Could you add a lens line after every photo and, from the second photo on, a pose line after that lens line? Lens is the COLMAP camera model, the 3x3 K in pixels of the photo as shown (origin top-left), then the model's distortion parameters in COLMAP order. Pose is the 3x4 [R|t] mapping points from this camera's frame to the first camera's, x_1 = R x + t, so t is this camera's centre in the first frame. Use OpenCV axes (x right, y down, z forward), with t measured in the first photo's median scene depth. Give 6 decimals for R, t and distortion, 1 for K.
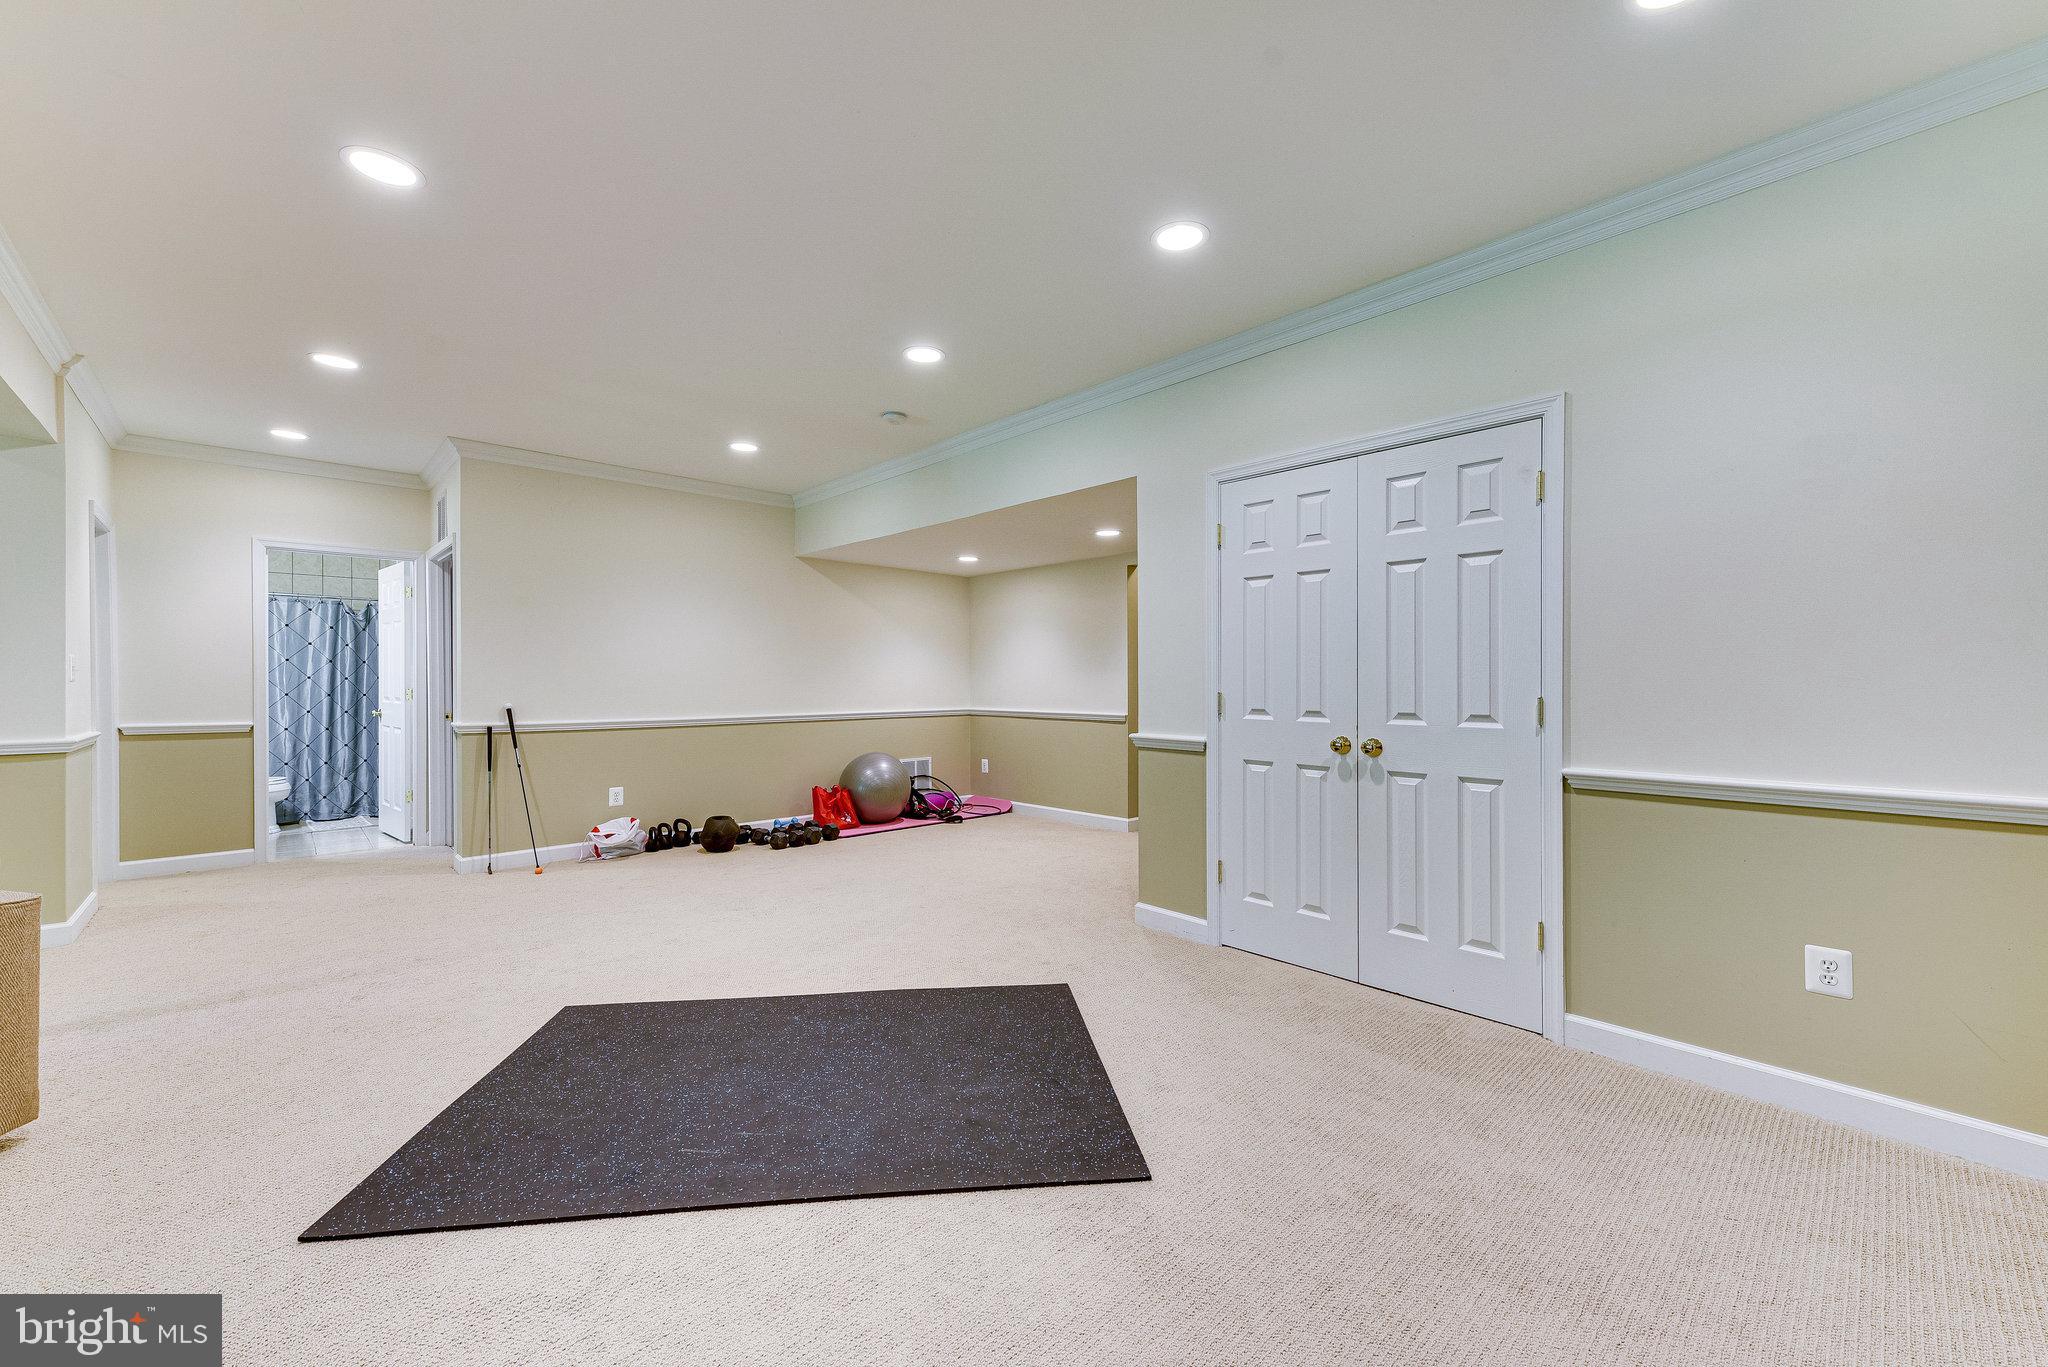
lens RADIAL K [[800.9, 0, 1024.0], [0, 800.9, 683.5], [0, 0, 1]] dist [0.012430, -0.000263]
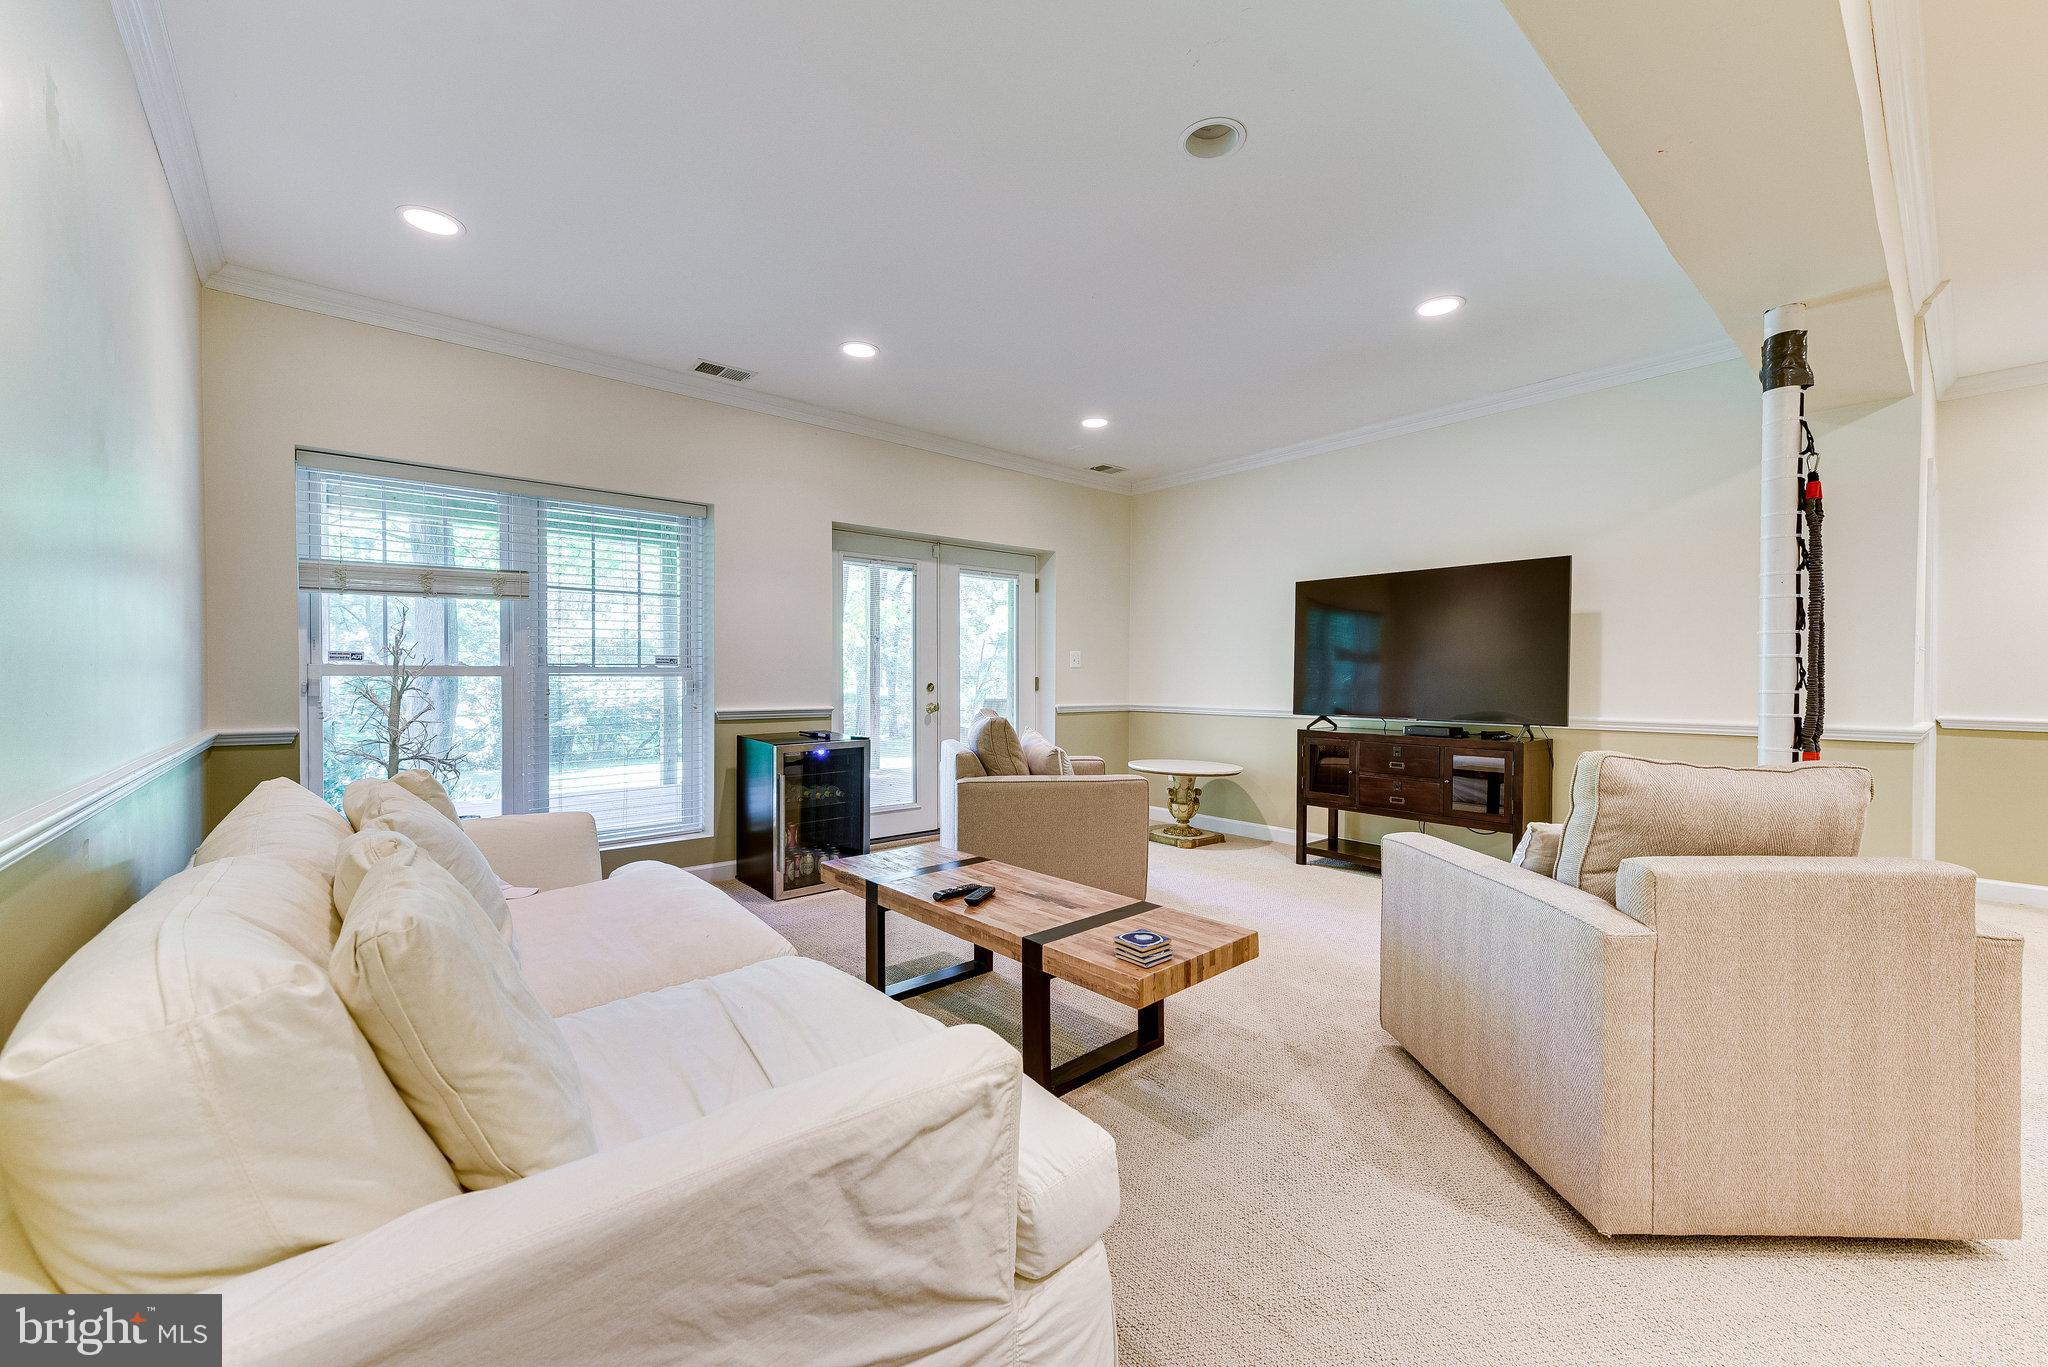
lens RADIAL K [[800.9, 0, 1024.0], [0, 800.9, 683.5], [0, 0, 1]] dist [0.012430, -0.000263]
pose [[-0.049281, 0.009870, -0.998736, -0.276576], [-0.005981, 0.999930, 0.010177, 0.018568], [0.998767, 0.006474, -0.049218, 0.087625]]
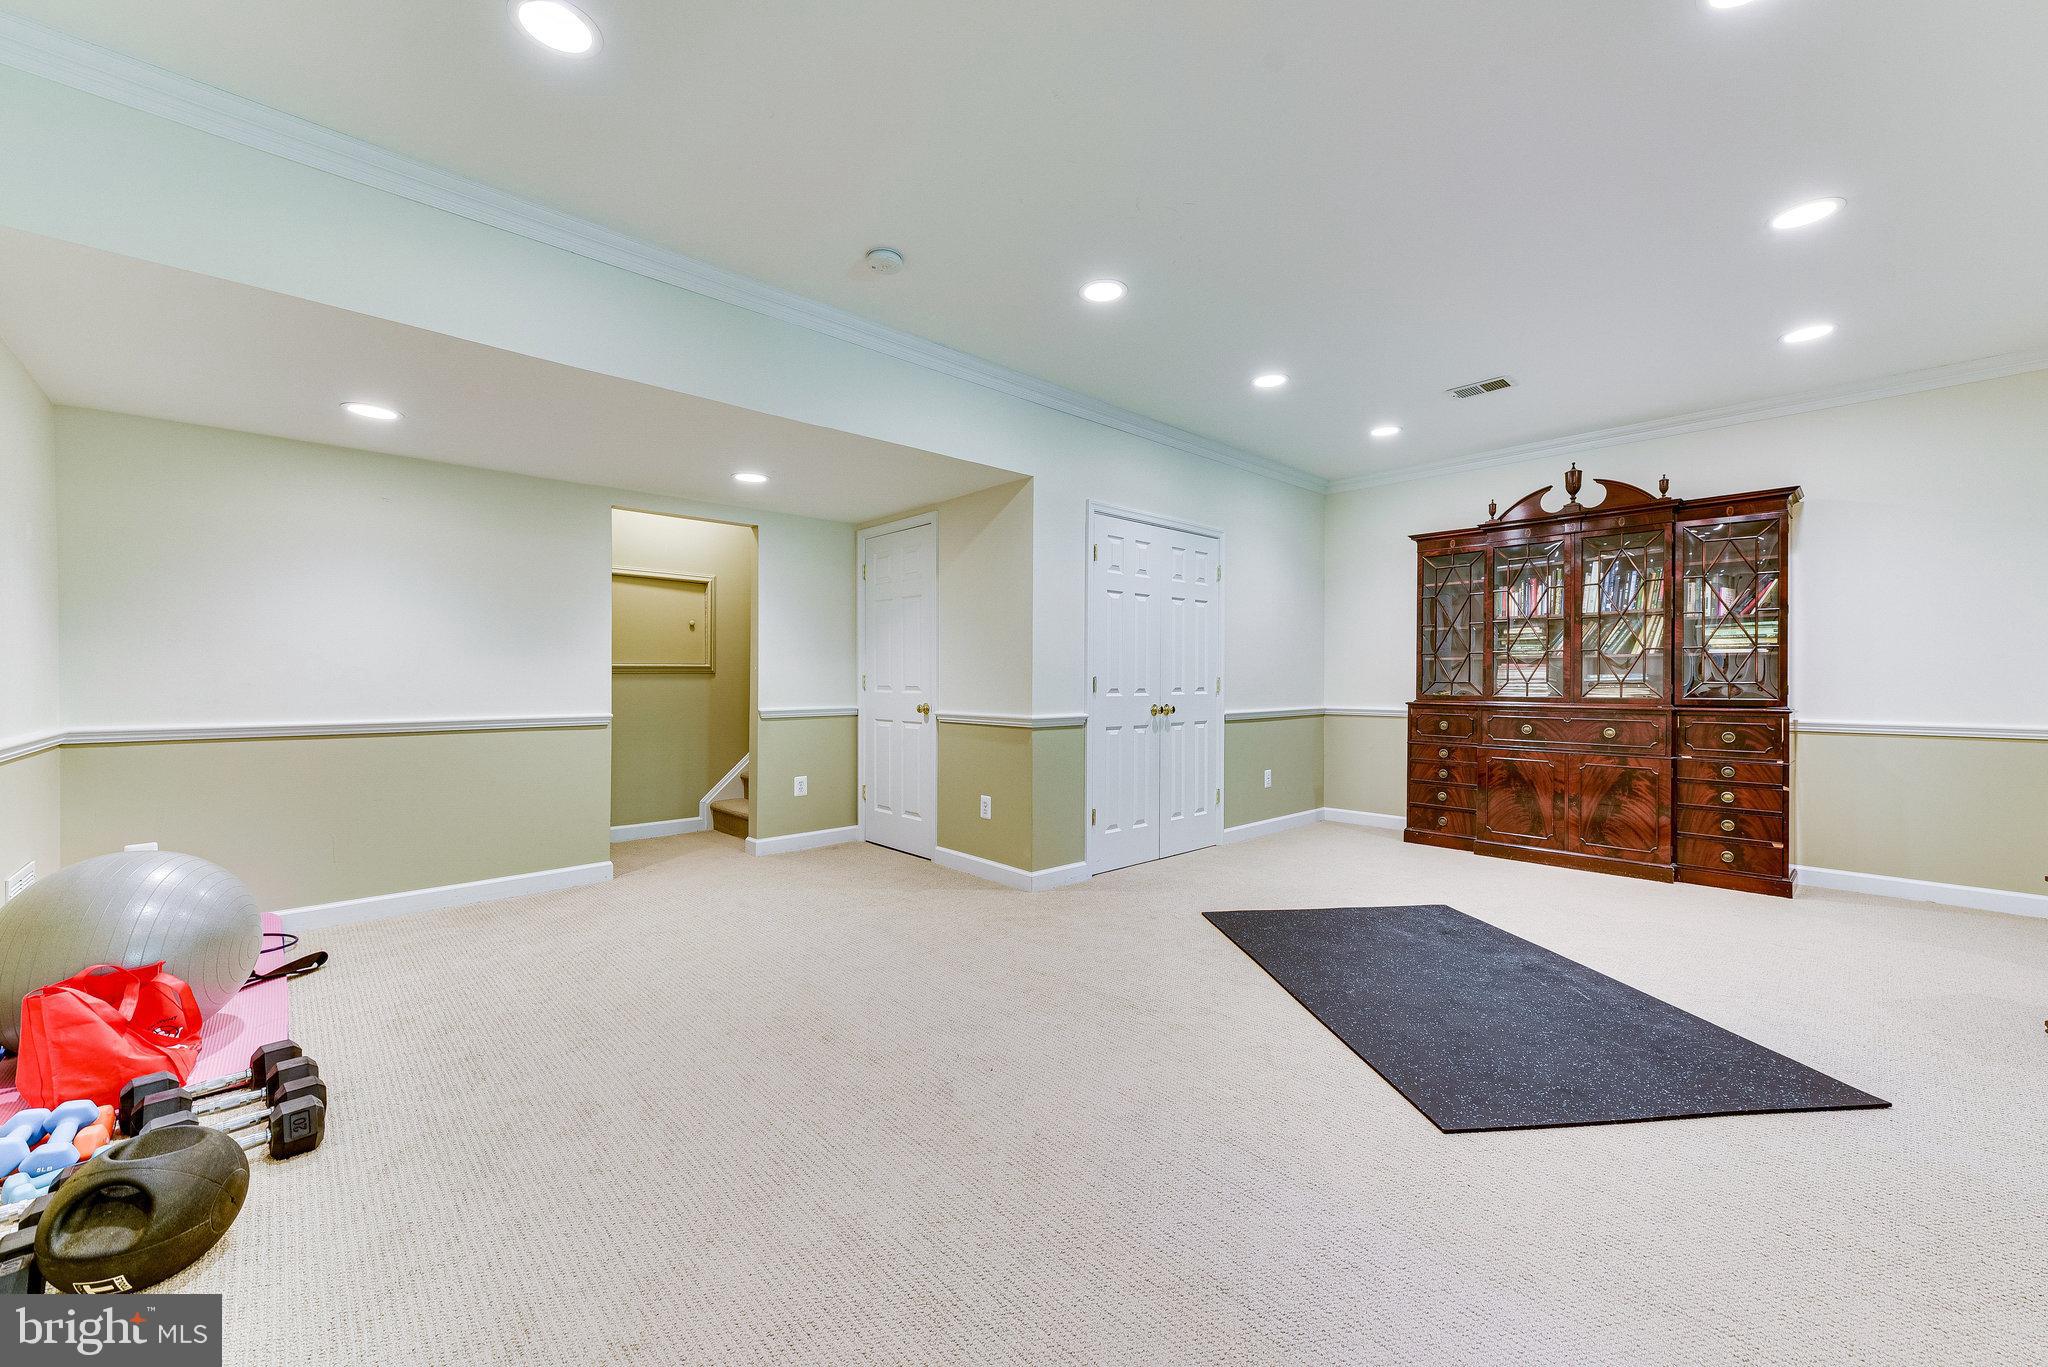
lens RADIAL K [[800.9, 0, 1024.0], [0, 800.9, 683.5], [0, 0, 1]] dist [0.012430, -0.000263]
pose [[0.008899, -0.004614, 0.999950, -1.112606], [0.003106, 0.999985, 0.004587, 0.017599], [-0.999956, 0.003065, 0.008913, 1.198912]]
